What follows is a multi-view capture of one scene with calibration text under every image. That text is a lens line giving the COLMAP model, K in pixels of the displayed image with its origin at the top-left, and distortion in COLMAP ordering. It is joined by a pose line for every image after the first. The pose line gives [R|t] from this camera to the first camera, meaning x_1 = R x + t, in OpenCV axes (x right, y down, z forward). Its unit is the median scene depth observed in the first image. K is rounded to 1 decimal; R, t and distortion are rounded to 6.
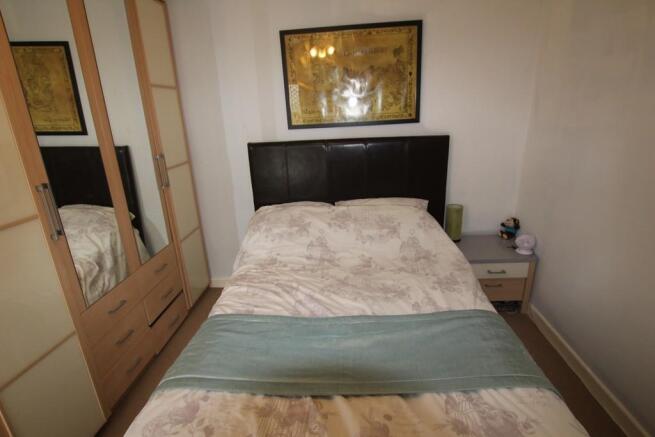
lens RADIAL K [[329.1, 0, 329.7], [0, 329.1, 222.1], [0, 0, 1]] dist [-0.007295, 0.000521]
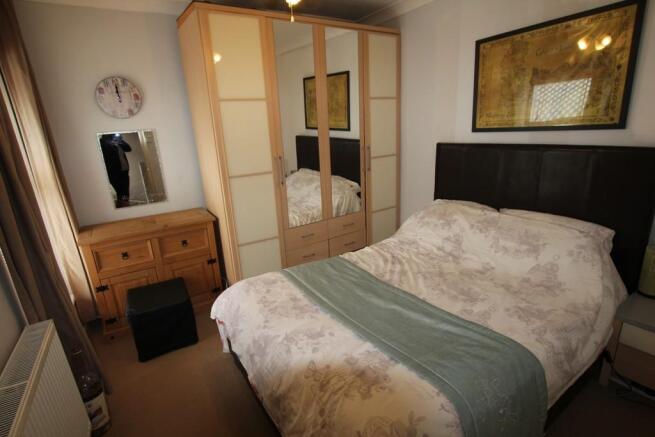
lens RADIAL K [[329.1, 0, 329.7], [0, 329.1, 222.1], [0, 0, 1]] dist [-0.007295, 0.000521]
pose [[0.606086, 0.239155, -0.758594, 0.516718], [-0.227615, 0.965992, 0.122684, -0.029302], [0.762136, 0.098310, 0.639910, 0.000649]]
